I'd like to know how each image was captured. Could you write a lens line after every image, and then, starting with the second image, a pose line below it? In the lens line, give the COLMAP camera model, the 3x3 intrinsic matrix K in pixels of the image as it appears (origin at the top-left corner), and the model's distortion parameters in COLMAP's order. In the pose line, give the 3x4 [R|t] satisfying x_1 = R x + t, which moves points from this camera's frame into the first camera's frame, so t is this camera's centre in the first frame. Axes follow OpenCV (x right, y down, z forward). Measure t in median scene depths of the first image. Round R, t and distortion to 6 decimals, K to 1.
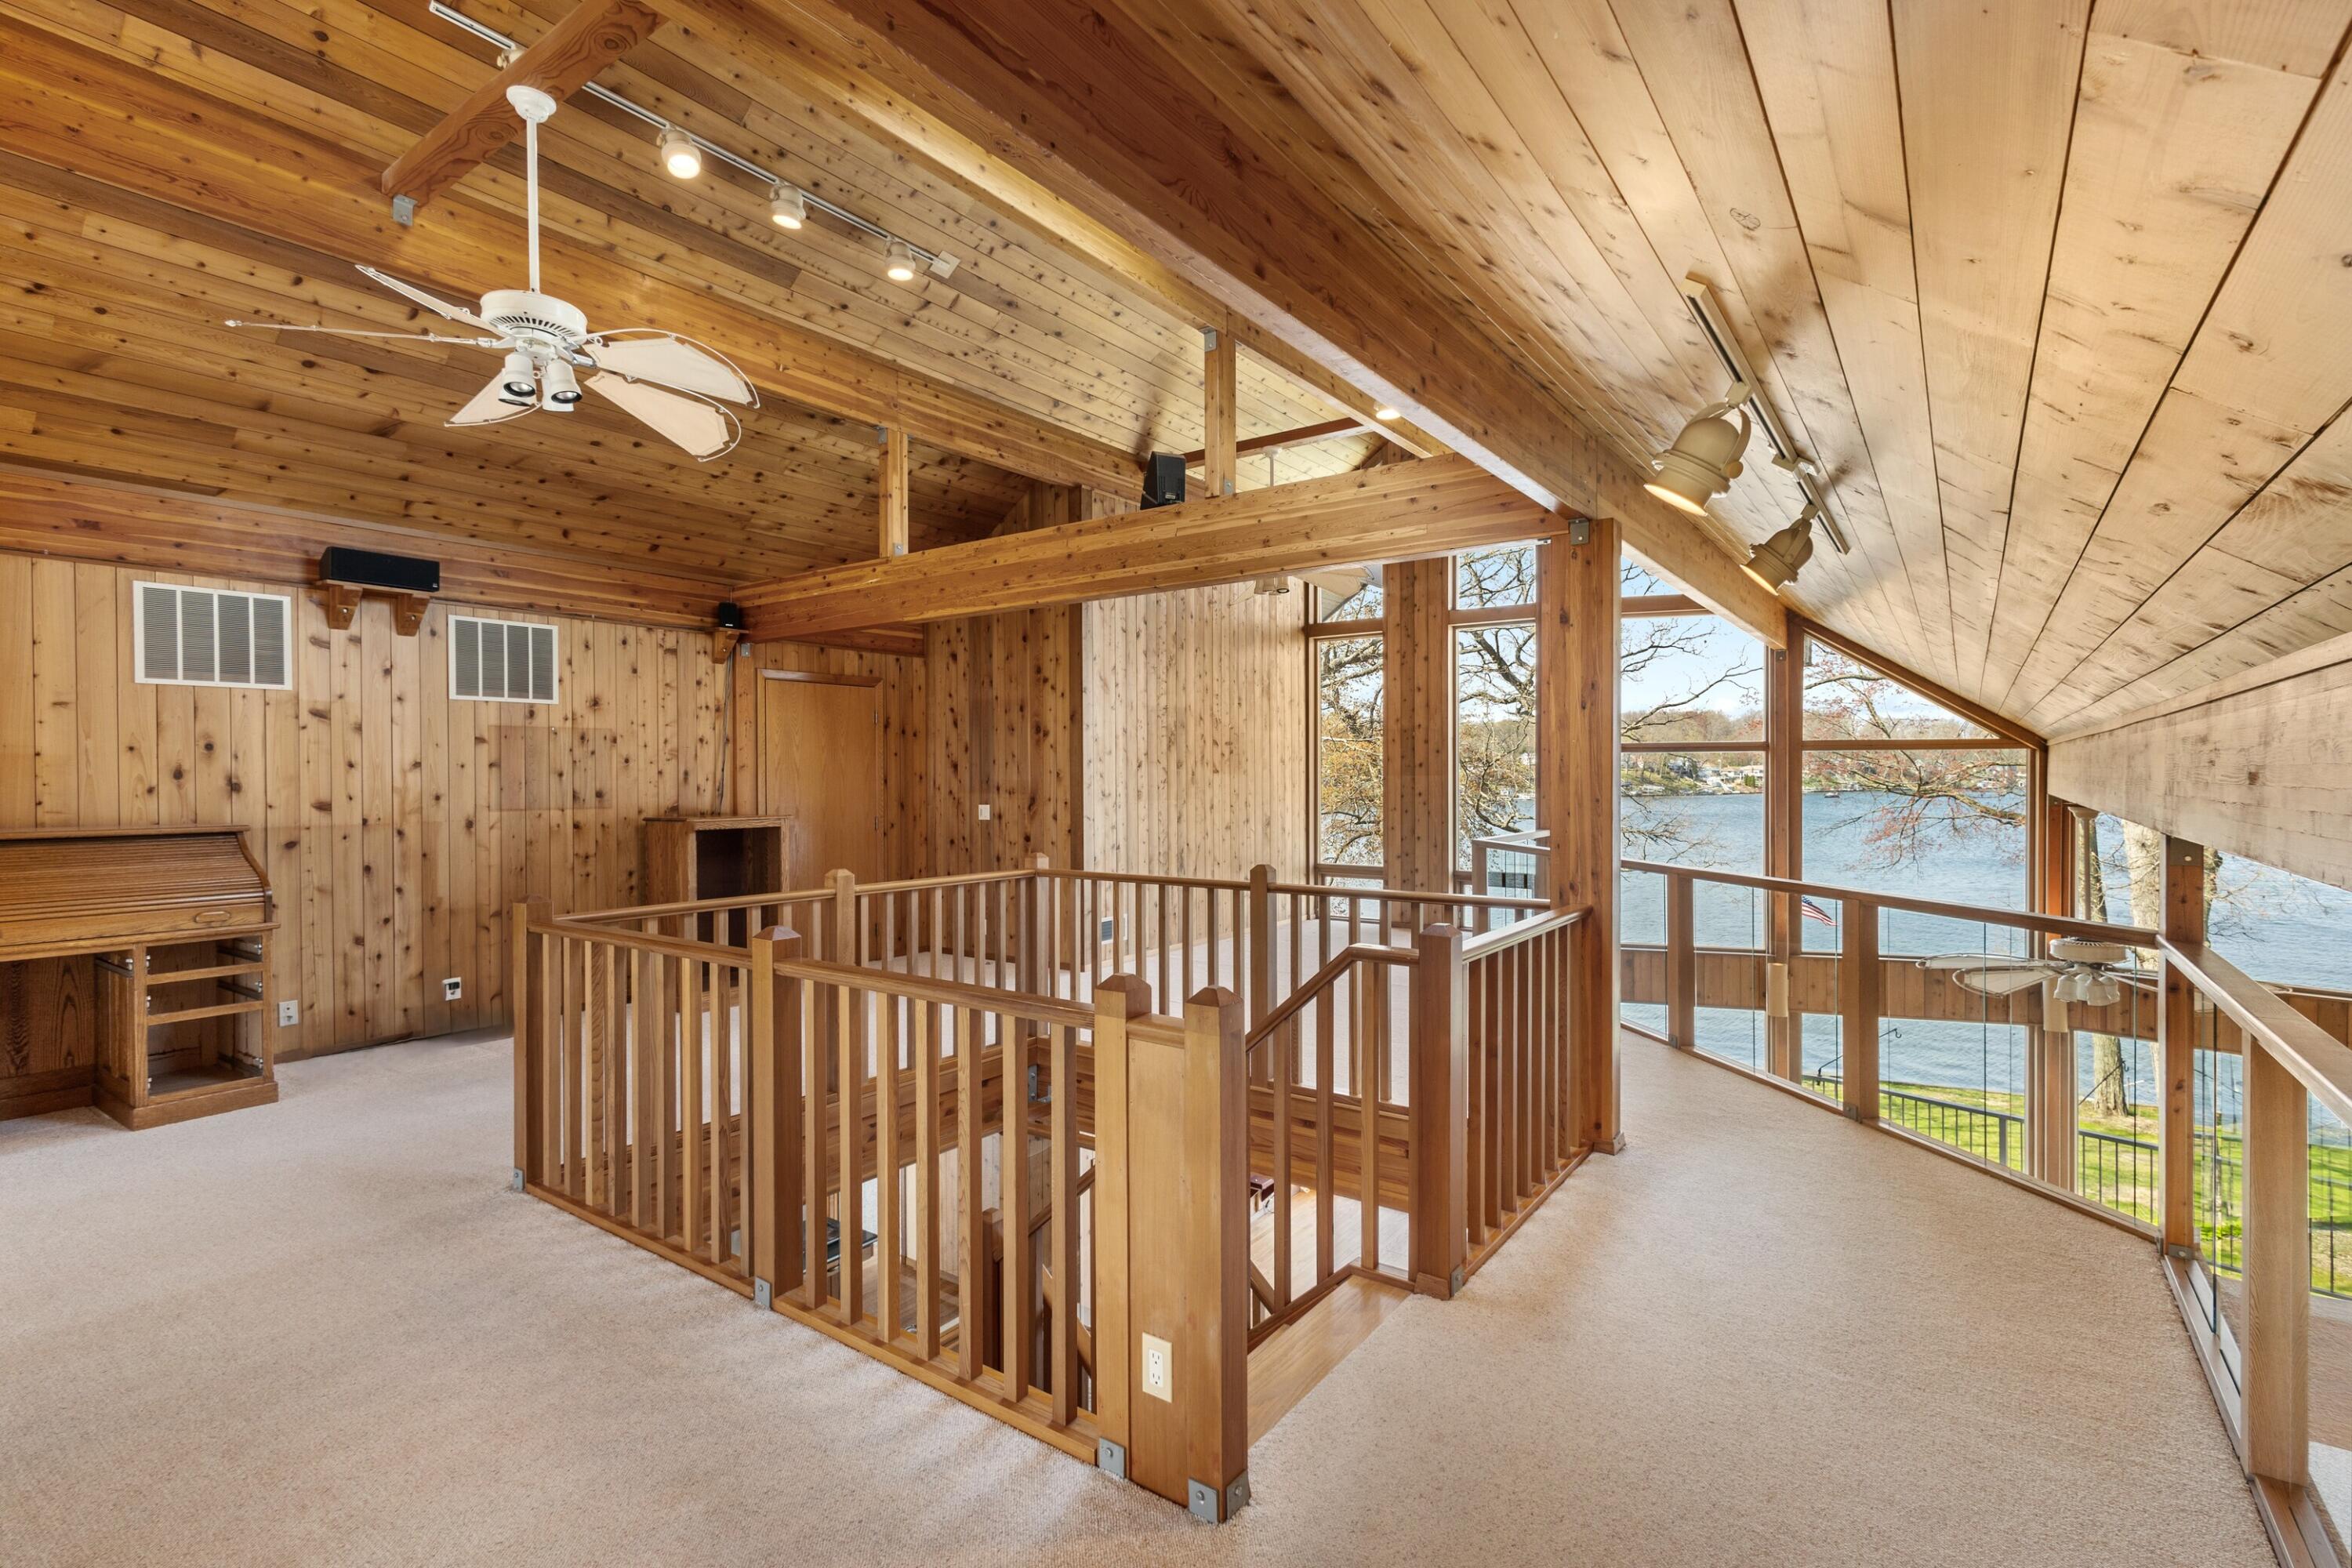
lens RADIAL K [[1093.9, 0, 1180.9], [0, 1093.9, 799.7], [0, 0, 1]] dist [0.011097, -0.003392]
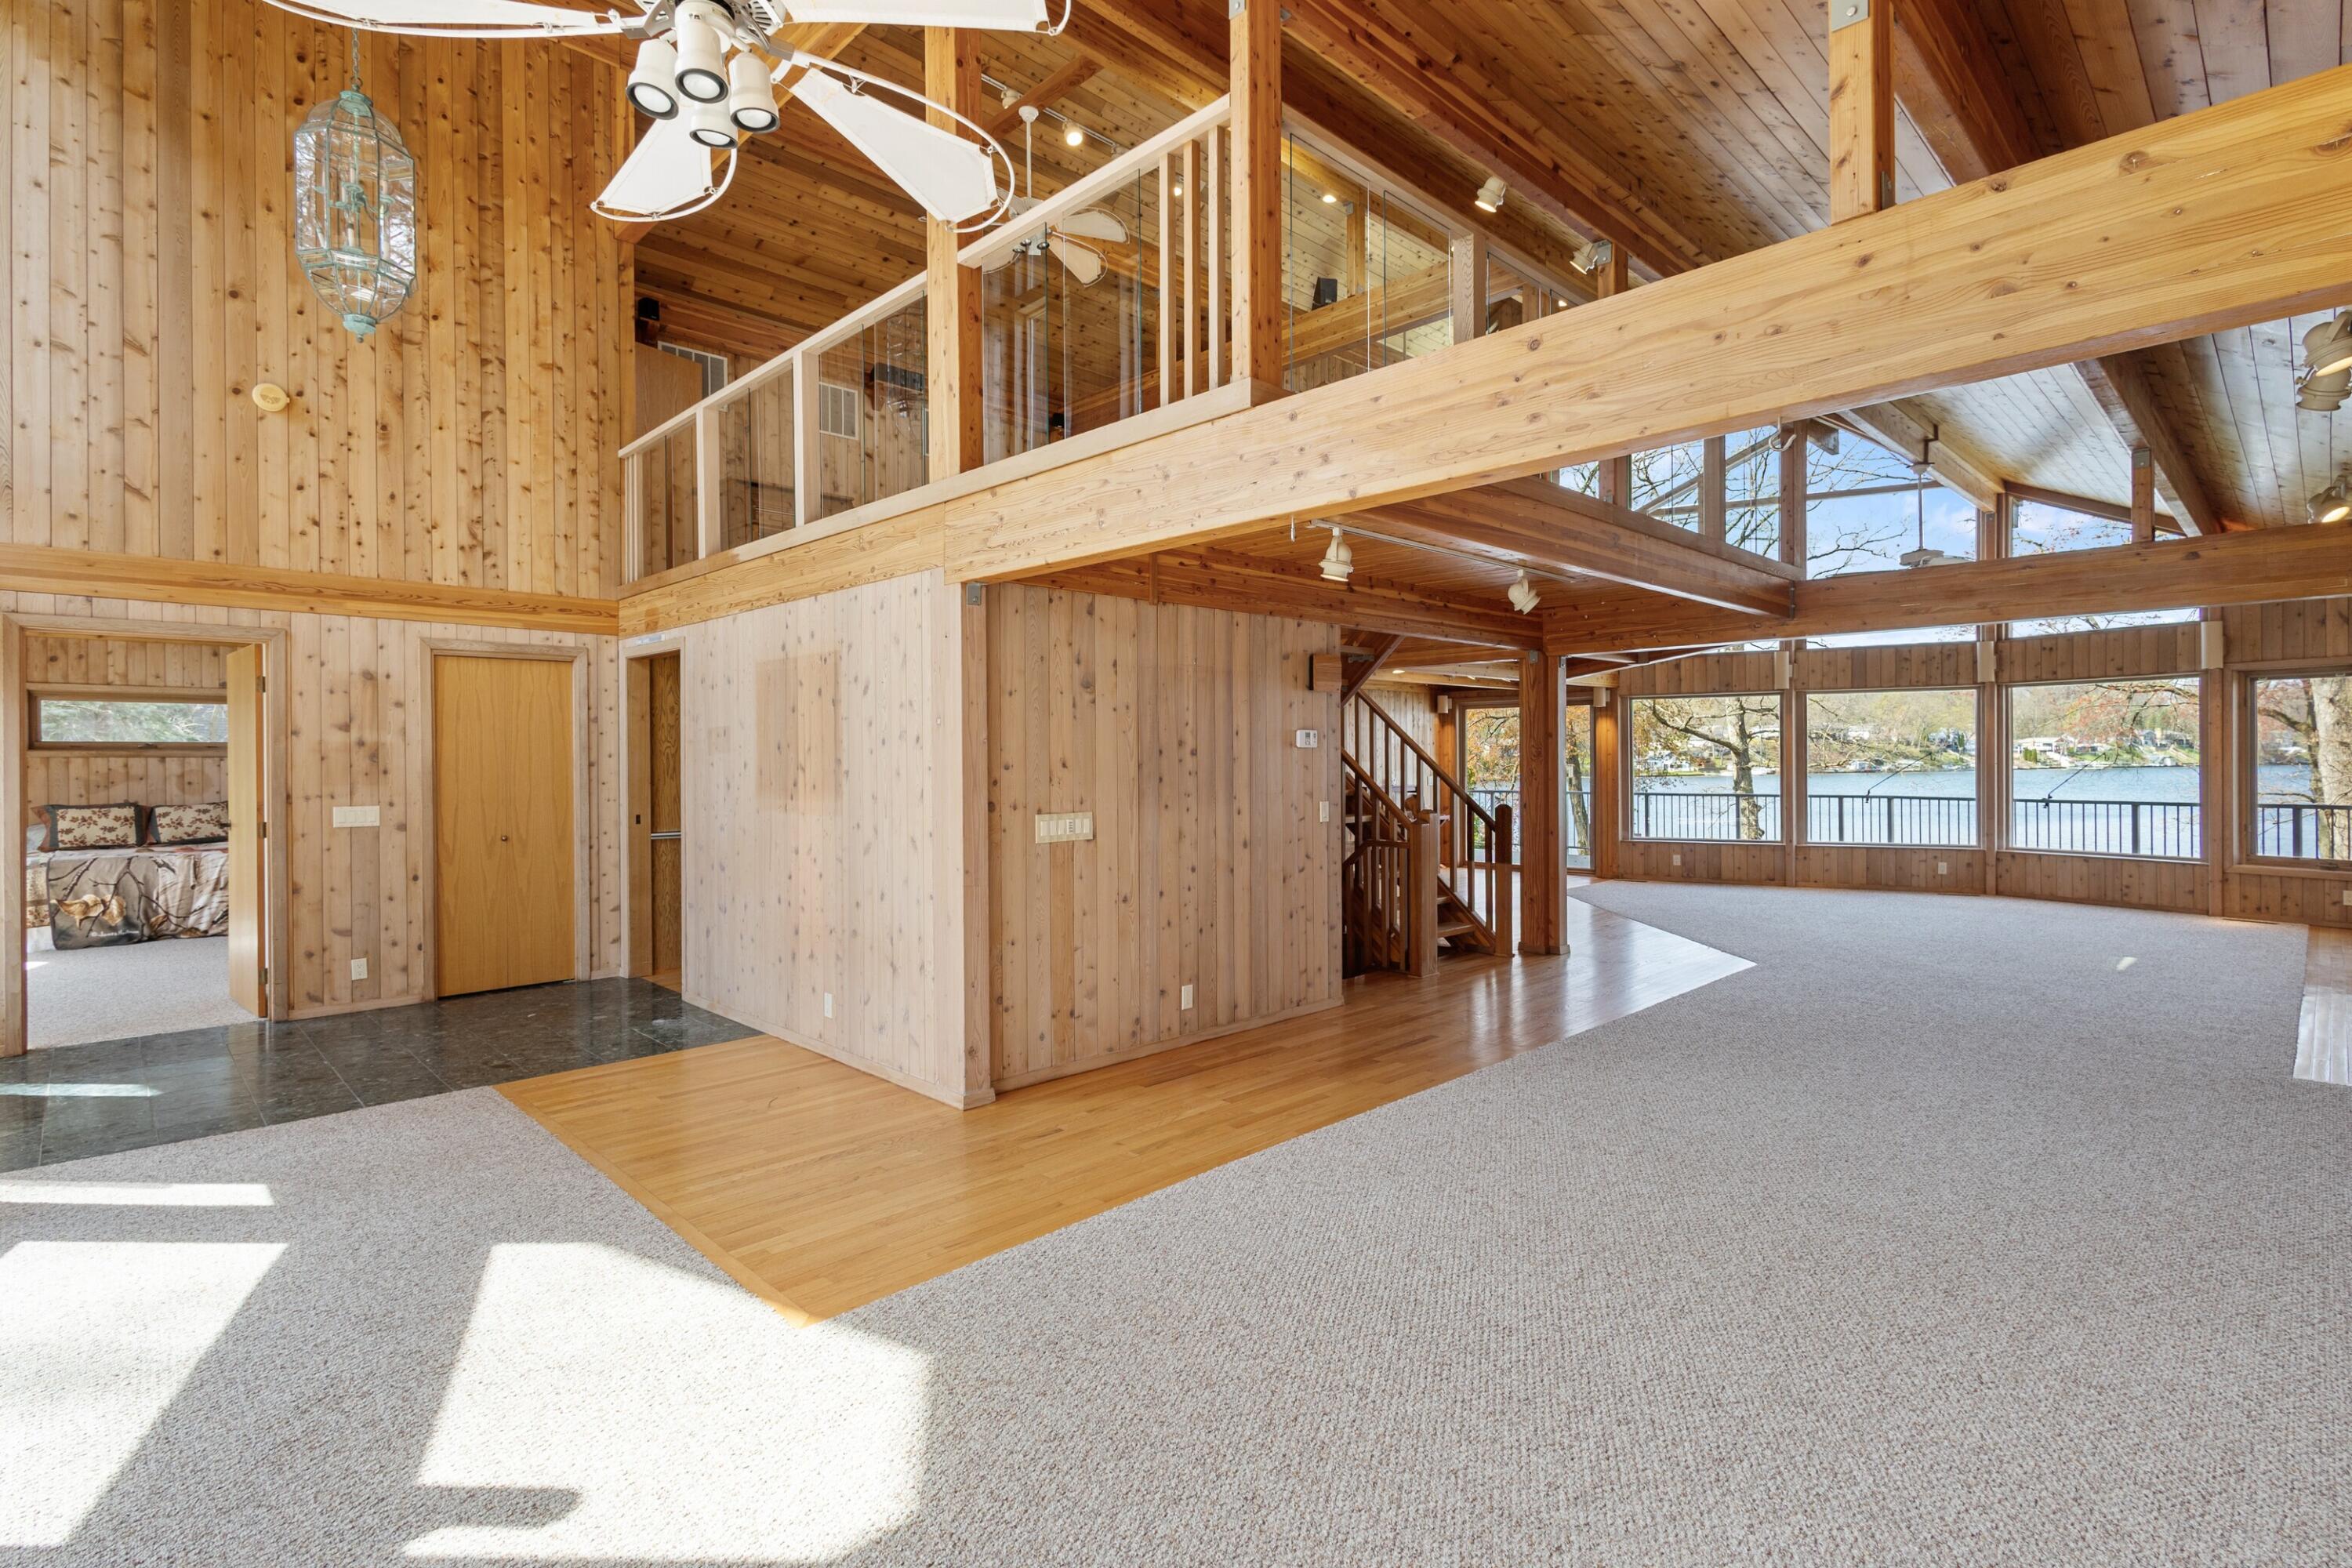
lens RADIAL K [[1118.9, 0, 1176.5], [0, 1118.9, 771.6], [0, 0, 1]] dist [0.013716, -0.000233]
pose [[0.984741, 0.003195, -0.173998, 0.071446], [-0.004611, 0.999959, -0.007734, 0.532238], [0.173967, 0.008418, 0.984716, -0.876567]]
